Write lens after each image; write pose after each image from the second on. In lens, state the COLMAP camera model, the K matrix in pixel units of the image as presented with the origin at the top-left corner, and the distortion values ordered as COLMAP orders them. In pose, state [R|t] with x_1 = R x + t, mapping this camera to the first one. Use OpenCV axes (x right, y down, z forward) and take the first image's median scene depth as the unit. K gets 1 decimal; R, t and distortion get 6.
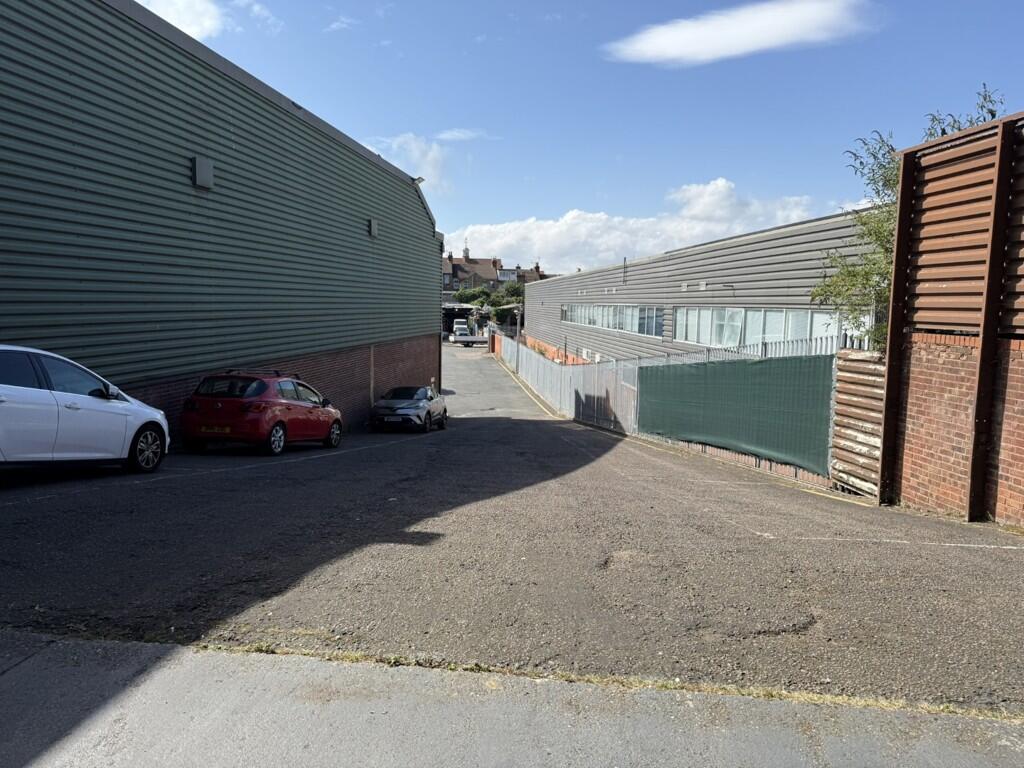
lens RADIAL K [[723.9, 0, 513.2], [0, 723.9, 384.2], [0, 0, 1]] dist [0.036833, -0.023728]
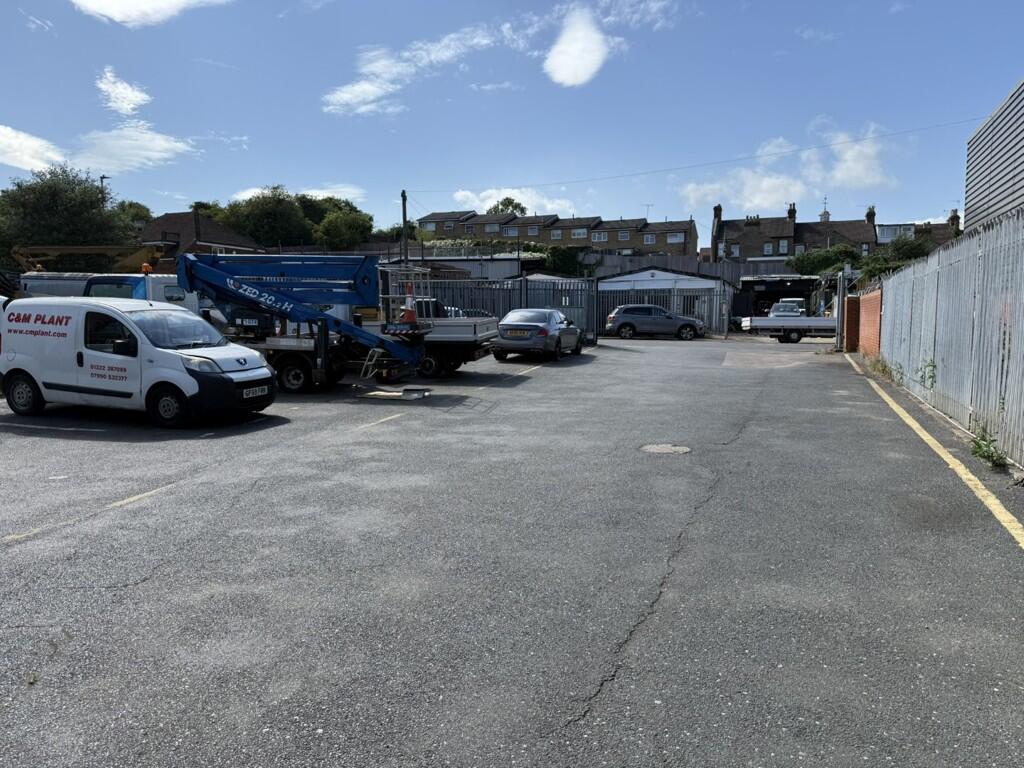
lens RADIAL K [[723.9, 0, 512.3], [0, 723.9, 385.1], [0, 0, 1]] dist [0.036833, -0.023728]
pose [[0.883689, 0.023906, -0.467463, -0.014222], [-0.036501, 0.999173, -0.017904, -0.026020], [0.466649, 0.032885, 0.883831, 0.948742]]
